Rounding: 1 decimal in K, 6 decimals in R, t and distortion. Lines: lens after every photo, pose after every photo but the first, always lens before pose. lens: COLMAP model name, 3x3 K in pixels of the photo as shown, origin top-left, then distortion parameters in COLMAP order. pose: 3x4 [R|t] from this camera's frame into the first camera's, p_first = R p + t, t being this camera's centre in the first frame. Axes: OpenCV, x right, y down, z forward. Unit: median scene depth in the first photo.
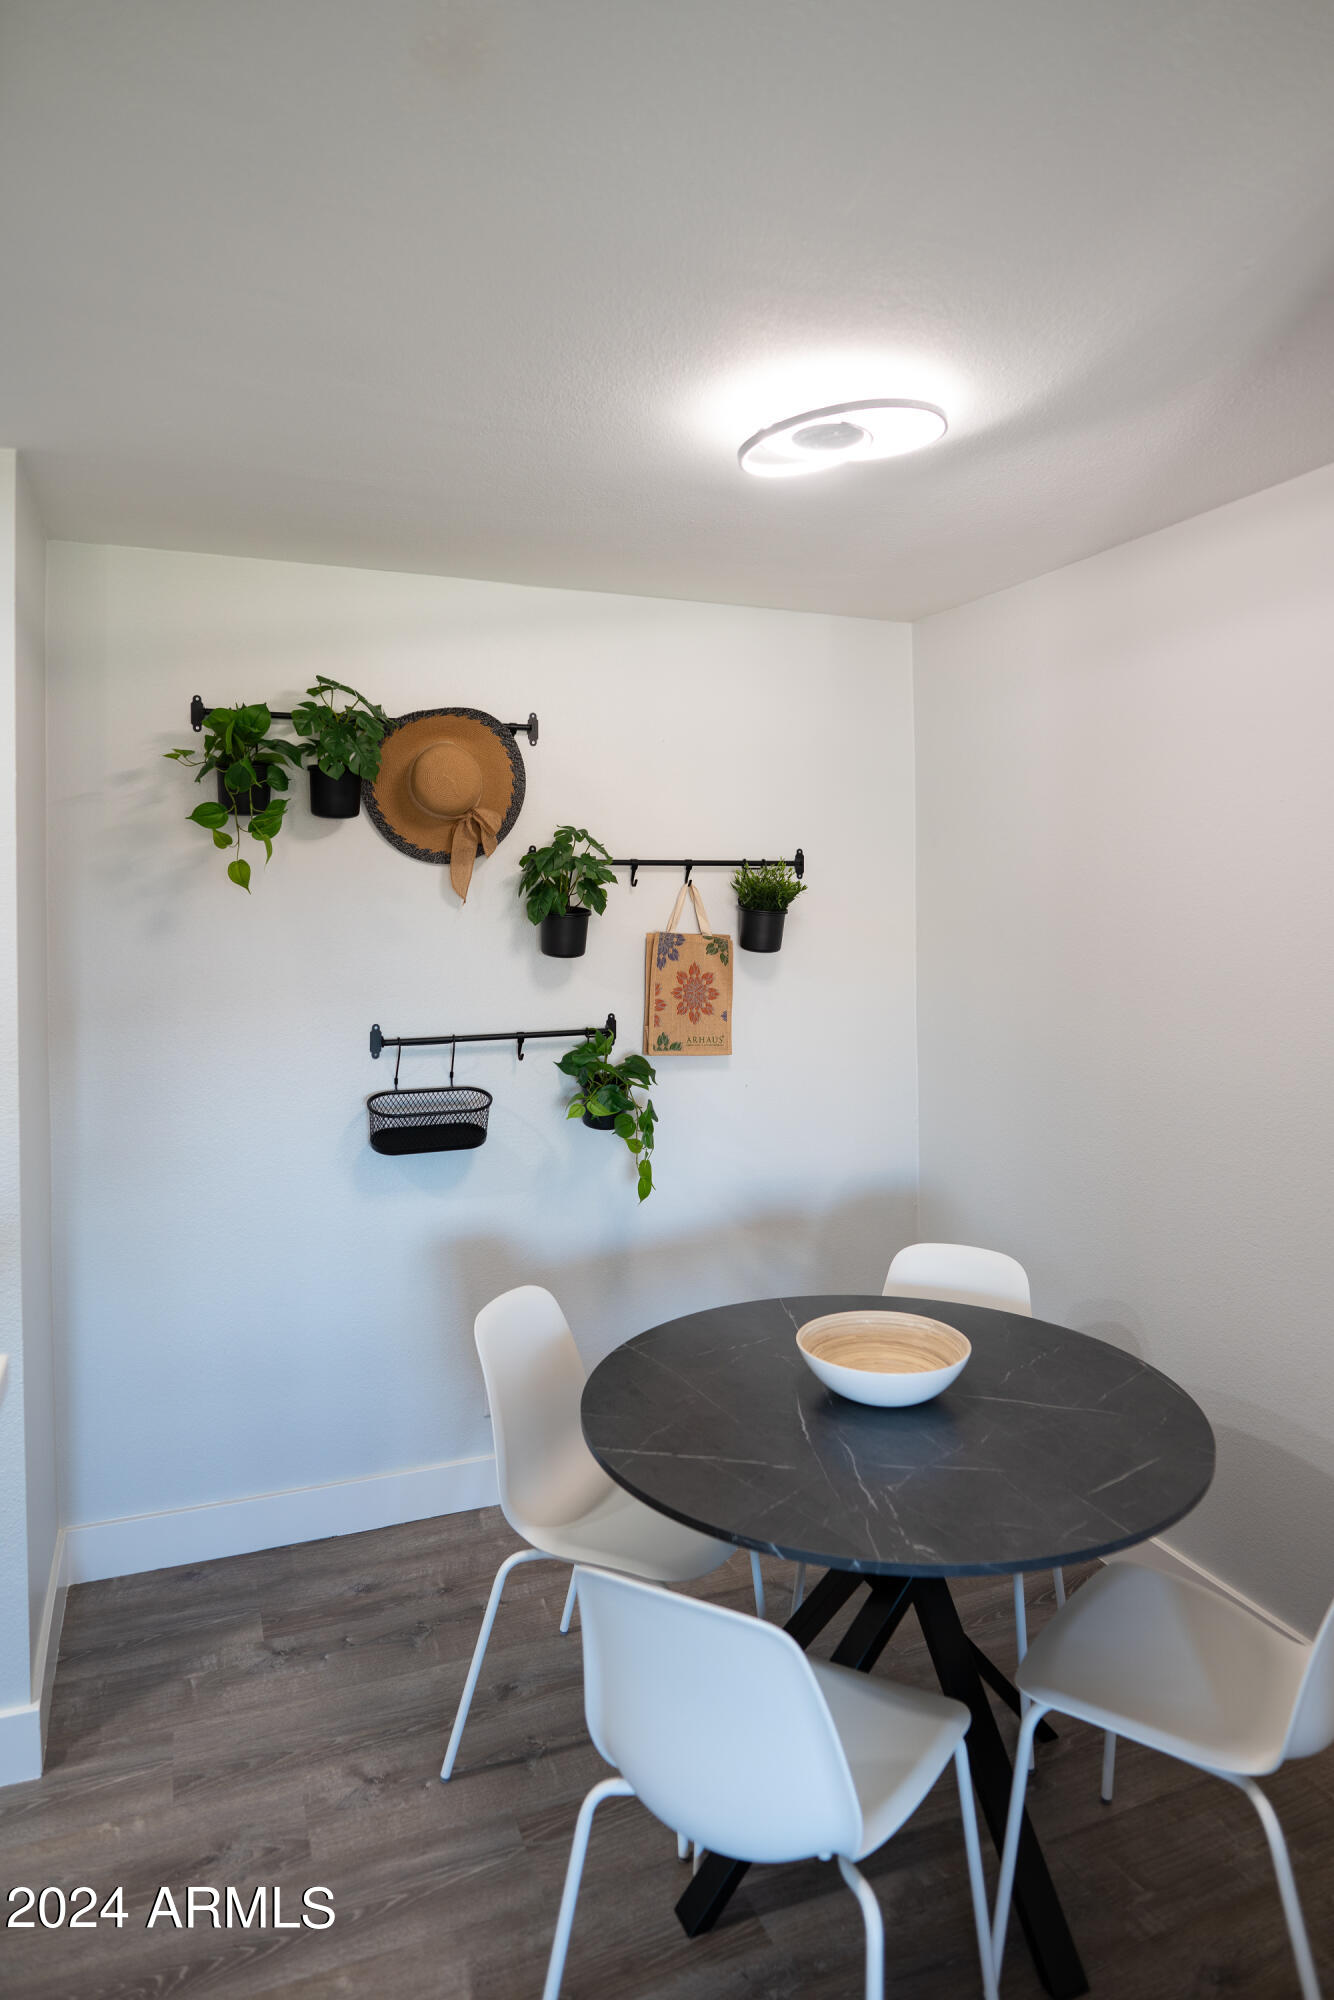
lens RADIAL K [[1193.9, 0, 675.8], [0, 1193.9, 903.7], [0, 0, 1]] dist [-0.027574, 0.001309]
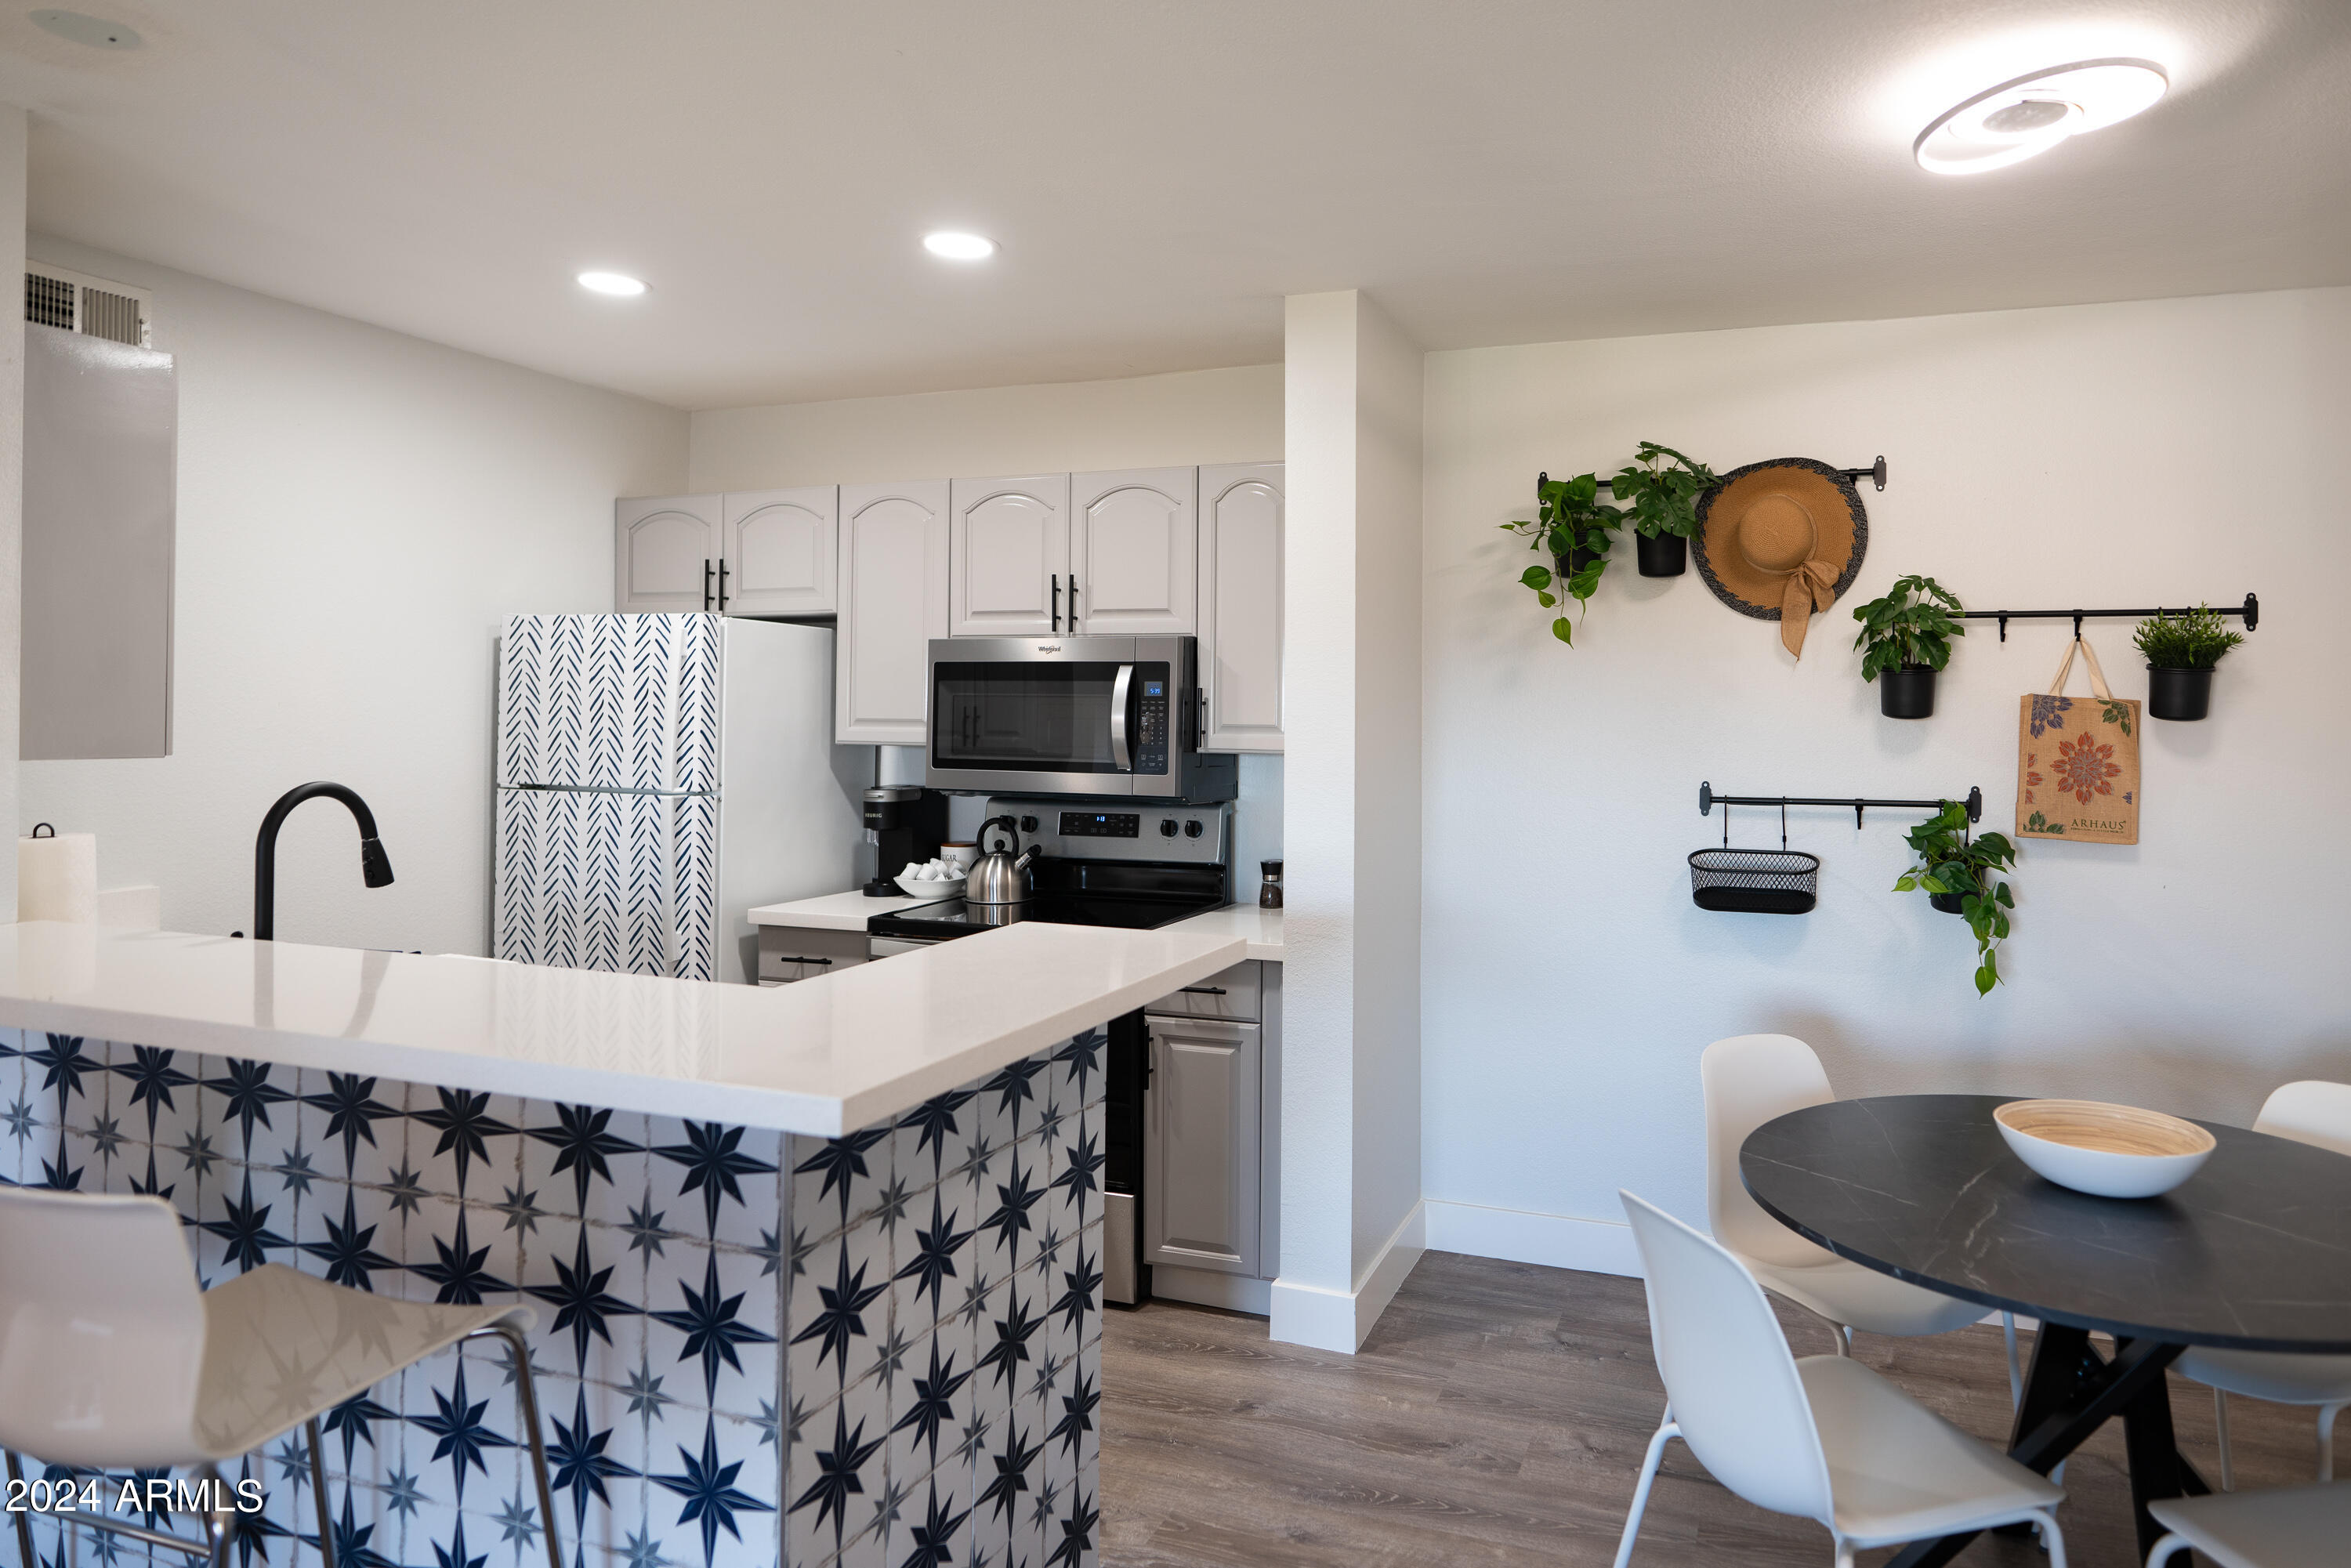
lens RADIAL K [[1403.4, 0, 1325.5], [0, 1403.4, 708.3], [0, 0, 1]] dist [-0.027574, 0.001309]
pose [[0.752444, 0.006438, -0.658624, 0.278700], [-0.014584, 0.999870, -0.006887, 0.051087], [0.658494, 0.014787, 0.752440, -0.099283]]
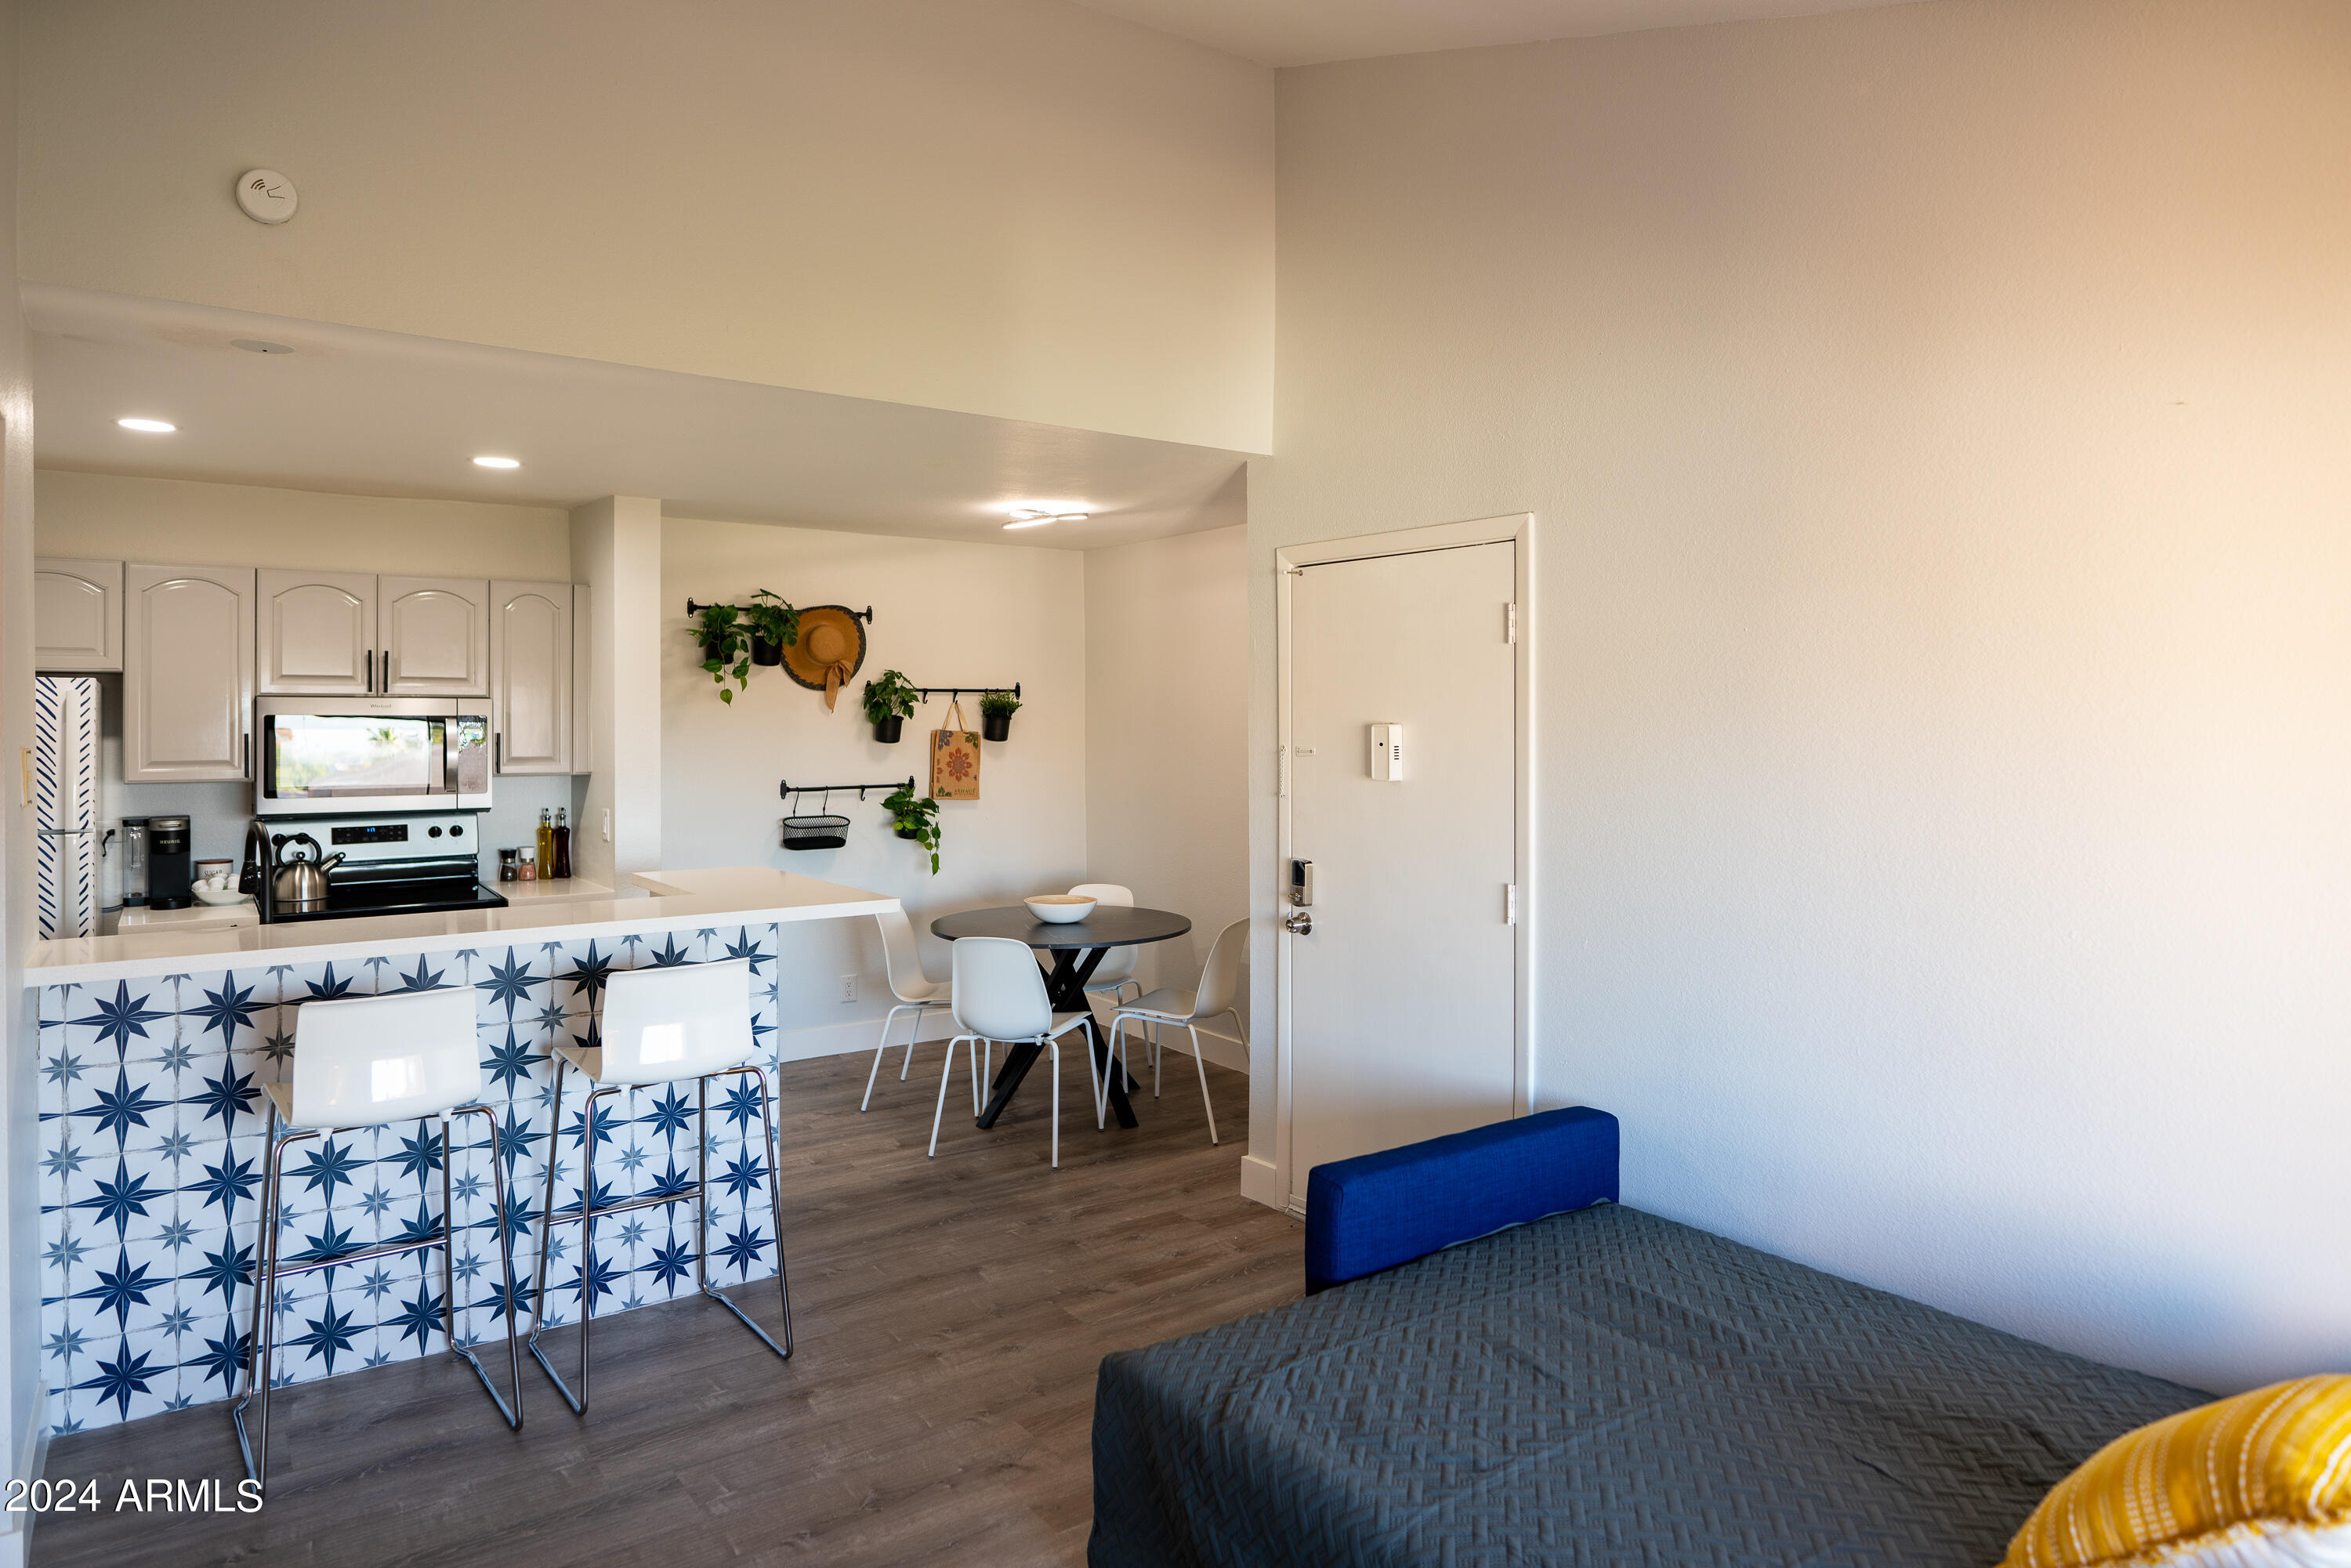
lens RADIAL K [[1414.8, 0, 1218.4], [0, 1414.8, 714.8], [0, 0, 1]] dist [-0.016568, -0.001912]
pose [[0.964296, 0.004436, 0.264791, -0.179977], [-0.003807, 0.999989, -0.002888, 0.006803], [-0.264800, 0.001777, 0.964302, -1.197383]]
